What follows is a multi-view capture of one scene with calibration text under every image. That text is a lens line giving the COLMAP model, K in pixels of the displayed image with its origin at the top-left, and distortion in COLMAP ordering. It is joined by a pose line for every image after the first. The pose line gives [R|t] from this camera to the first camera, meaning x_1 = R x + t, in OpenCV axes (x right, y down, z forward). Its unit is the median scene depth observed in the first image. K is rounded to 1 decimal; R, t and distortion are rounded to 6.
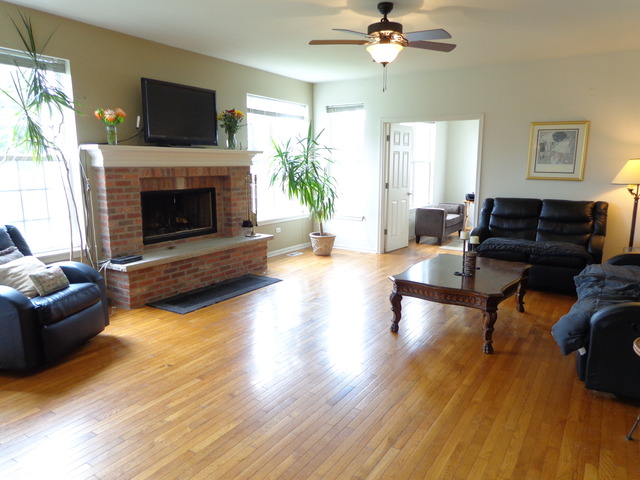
lens RADIAL K [[452.3, 0, 322.3], [0, 452.3, 239.5], [0, 0, 1]] dist [-0.009793, 0.012841]
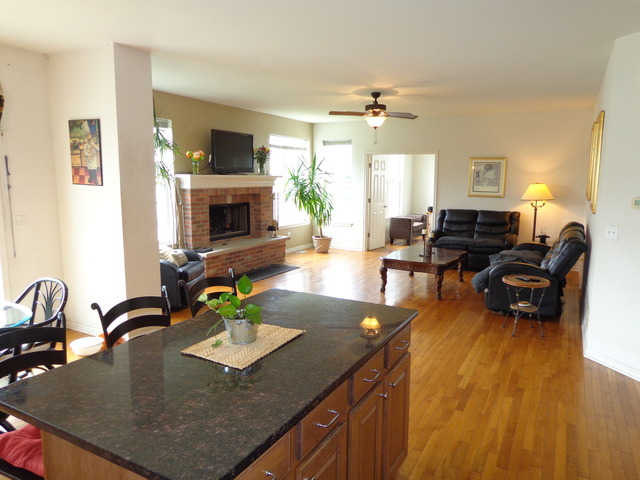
lens RADIAL K [[452.3, 0, 322.9], [0, 452.3, 240.4], [0, 0, 1]] dist [-0.009793, 0.012841]
pose [[0.997403, -0.006070, 0.071772, -0.123168], [0.007975, 0.999623, -0.026290, 0.045412], [-0.071585, 0.026794, 0.997075, -0.438099]]
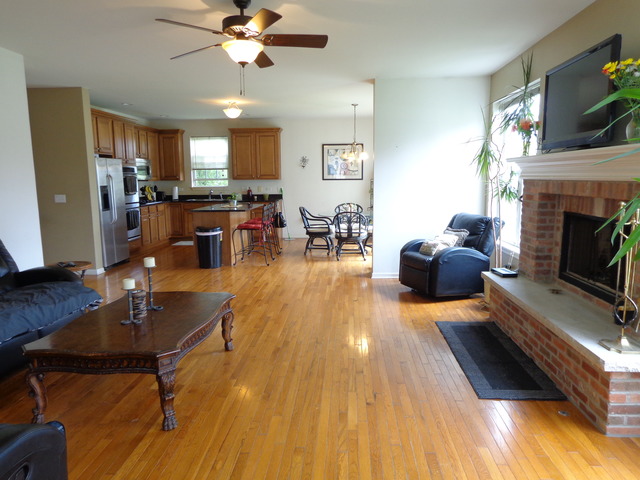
lens RADIAL K [[452.3, 0, 320.2], [0, 452.3, 240.4], [0, 0, 1]] dist [-0.009793, 0.012841]
pose [[-0.873684, 0.068238, -0.481685, 0.320260], [-0.078138, 0.957577, 0.277383, -0.219506], [0.480178, 0.279983, -0.831287, 1.325537]]
